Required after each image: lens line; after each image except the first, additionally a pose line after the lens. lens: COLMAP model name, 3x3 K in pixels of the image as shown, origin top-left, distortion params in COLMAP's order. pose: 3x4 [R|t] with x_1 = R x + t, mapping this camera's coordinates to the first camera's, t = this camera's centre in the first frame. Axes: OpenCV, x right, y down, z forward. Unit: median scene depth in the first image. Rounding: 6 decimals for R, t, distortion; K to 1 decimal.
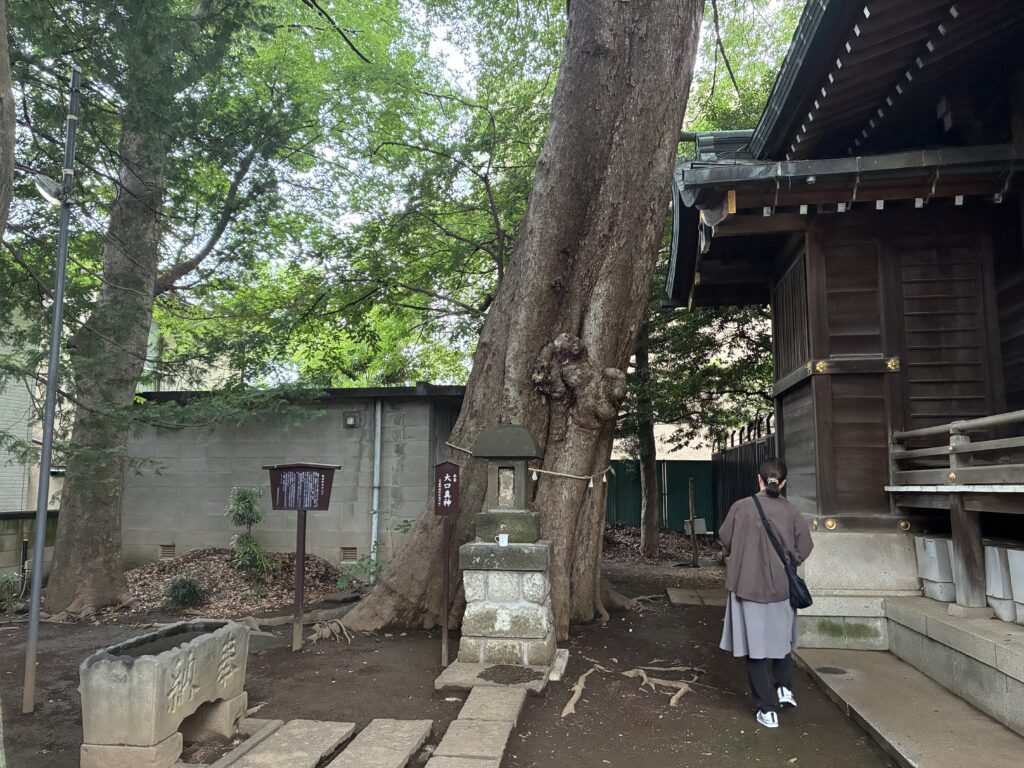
lens RADIAL K [[822.6, 0, 512.0], [0, 822.6, 384.0], [0, 0, 1]] dist [0.050868, -0.010326]
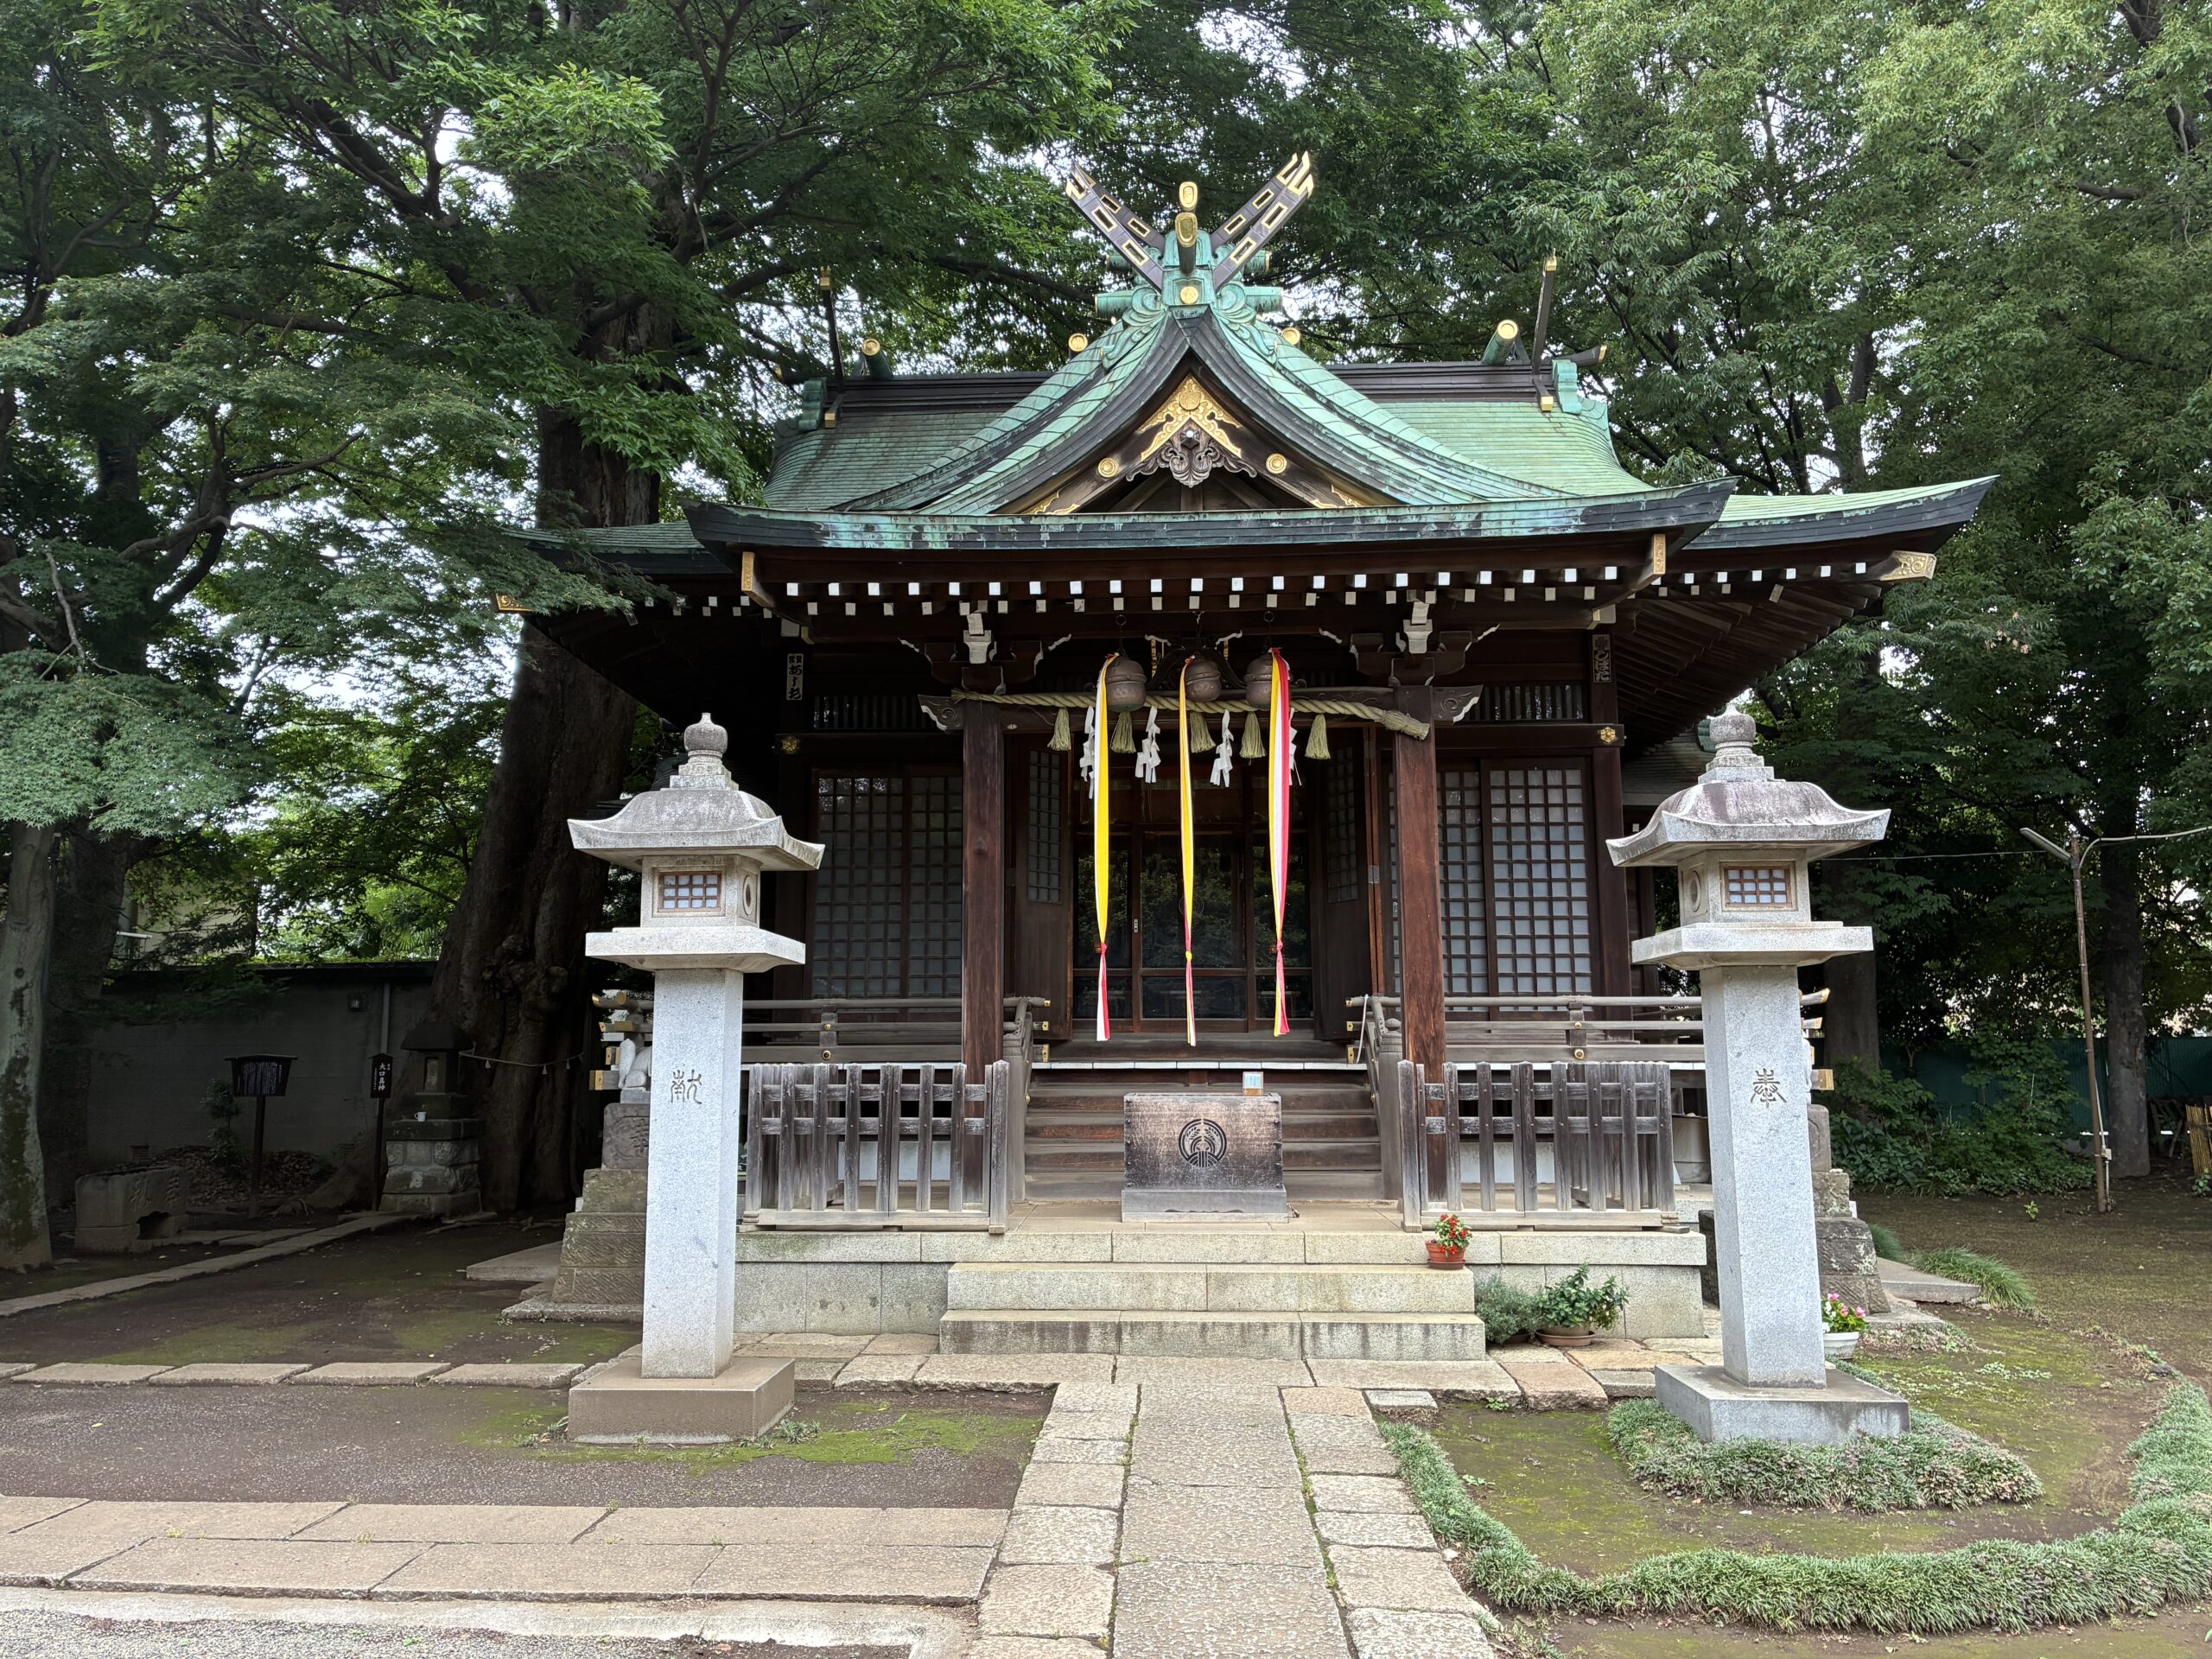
lens RADIAL K [[1776.9, 0, 1106.0], [0, 1776.9, 829.5], [0, 0, 1]] dist [0.050868, -0.010326]
pose [[0.995967, 0.002743, 0.089682, 0.458465], [-0.001334, 0.999875, -0.015766, -0.119268], [-0.089714, 0.015583, 0.995846, -1.058841]]
